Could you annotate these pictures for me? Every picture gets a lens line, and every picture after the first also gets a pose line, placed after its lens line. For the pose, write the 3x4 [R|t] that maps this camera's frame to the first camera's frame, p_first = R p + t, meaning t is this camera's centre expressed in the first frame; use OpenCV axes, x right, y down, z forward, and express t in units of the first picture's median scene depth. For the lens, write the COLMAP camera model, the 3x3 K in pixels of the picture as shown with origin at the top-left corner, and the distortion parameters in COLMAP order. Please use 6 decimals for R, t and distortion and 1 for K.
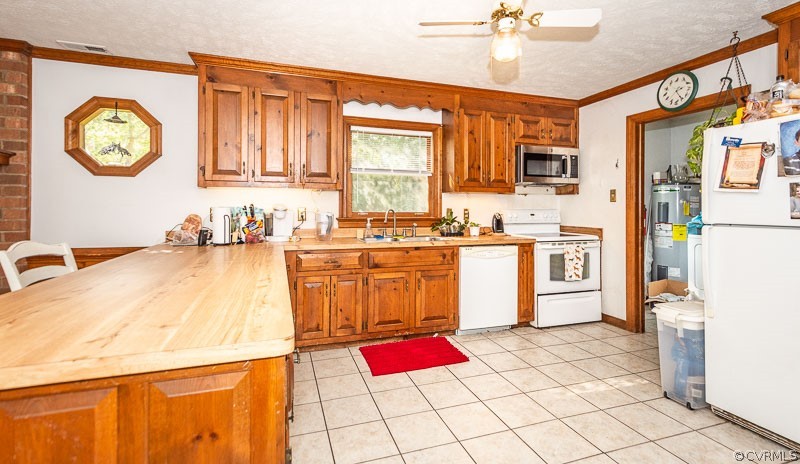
lens RADIAL K [[365.7, 0, 424.2], [0, 365.7, 204.9], [0, 0, 1]] dist [0.007512, -0.000872]
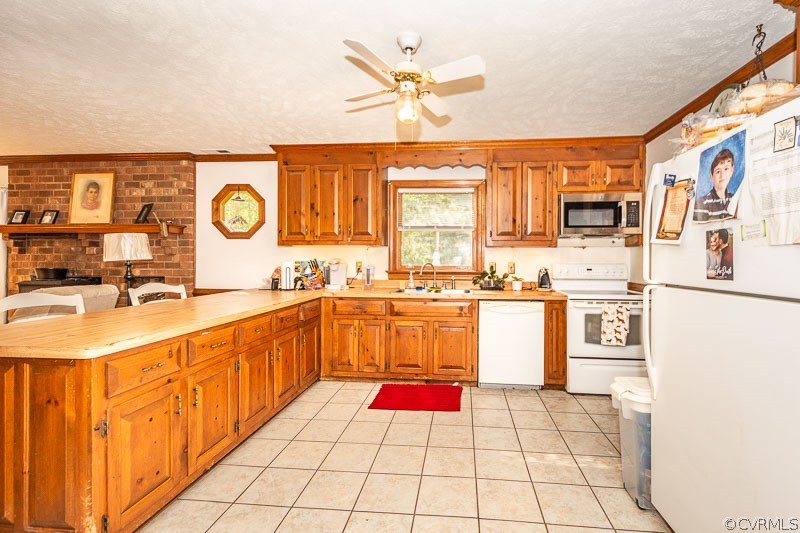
lens RADIAL K [[357.3, 0, 445.1], [0, 357.3, 259.7], [0, 0, 1]] dist [0.014640, -0.003848]
pose [[0.913439, -0.000486, -0.406975, 0.434165], [0.002759, 0.999984, 0.004997, -0.003452], [0.406966, -0.005688, 0.913426, 0.060374]]
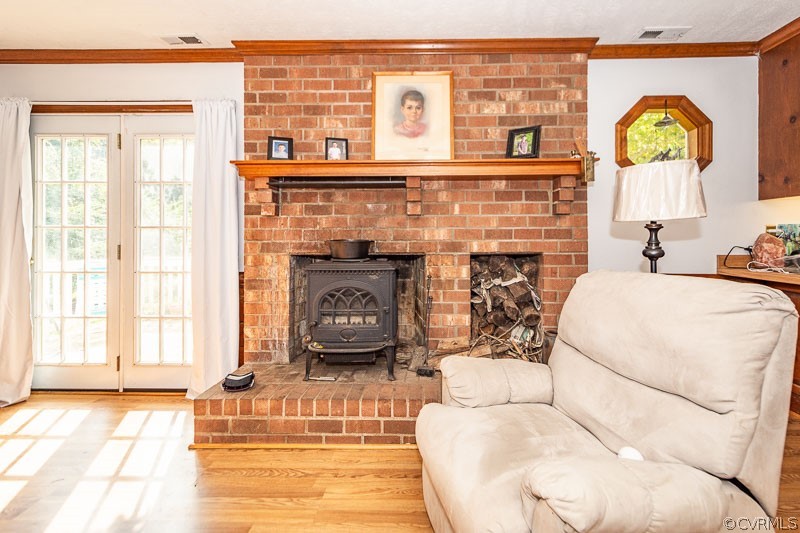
lens RADIAL K [[357.3, 0, 432.9], [0, 357.3, 235.2], [0, 0, 1]] dist [0.014640, -0.003848]
pose [[0.943552, -0.009187, -0.331096, -1.037680], [0.009198, 0.999957, -0.001534, 0.023324], [0.331096, -0.001598, 0.943596, 0.047599]]
